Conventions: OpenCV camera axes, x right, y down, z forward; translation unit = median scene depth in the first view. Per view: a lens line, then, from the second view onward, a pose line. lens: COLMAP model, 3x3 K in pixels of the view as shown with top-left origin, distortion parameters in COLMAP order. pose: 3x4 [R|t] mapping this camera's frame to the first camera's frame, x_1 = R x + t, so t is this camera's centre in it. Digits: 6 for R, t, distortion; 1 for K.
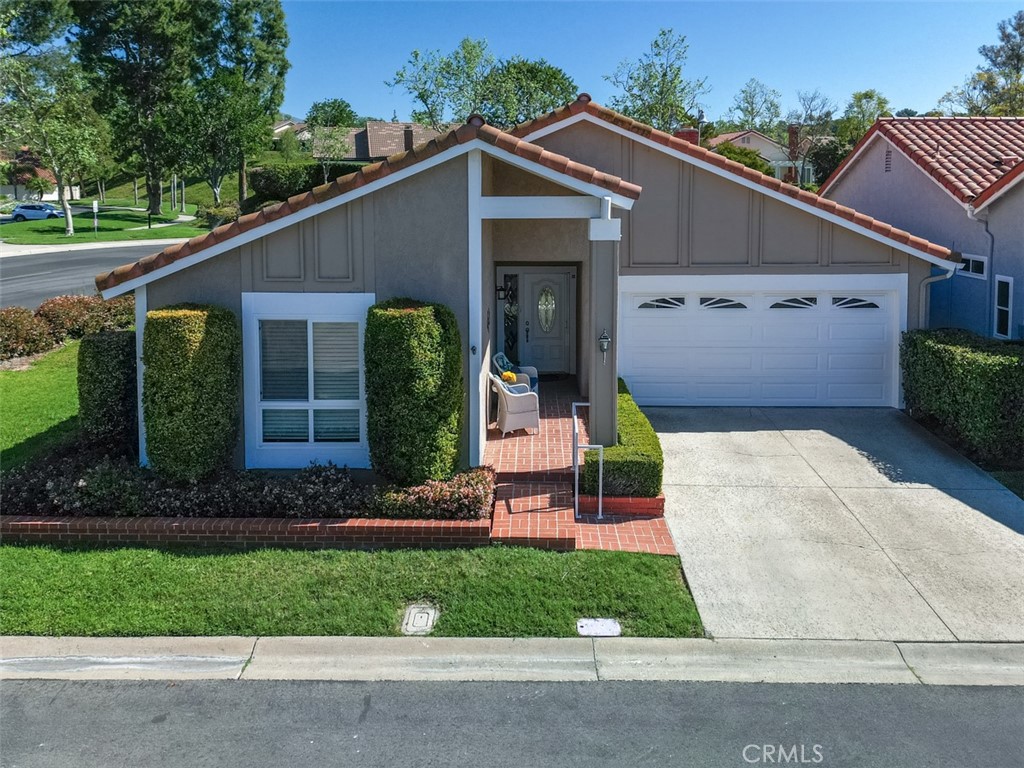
lens RADIAL K [[793.6, 0, 512.0], [0, 793.6, 384.0], [0, 0, 1]] dist [0.049272, -0.040688]
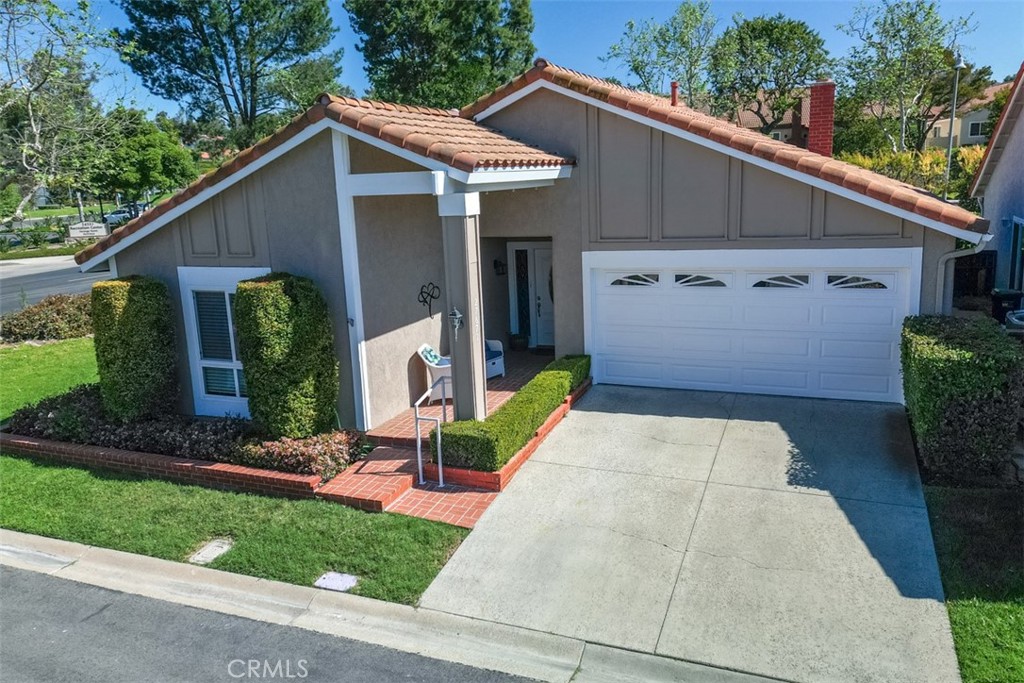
lens RADIAL K [[721.4, 0, 512.0], [0, 721.4, 446.4], [0, 0, 1]] dist [0.024115, -0.003520]
pose [[0.932570, 0.091552, -0.349186, 0.547962], [-0.045541, 0.989415, 0.137785, -0.022417], [0.358104, -0.112592, 0.926868, 0.152215]]
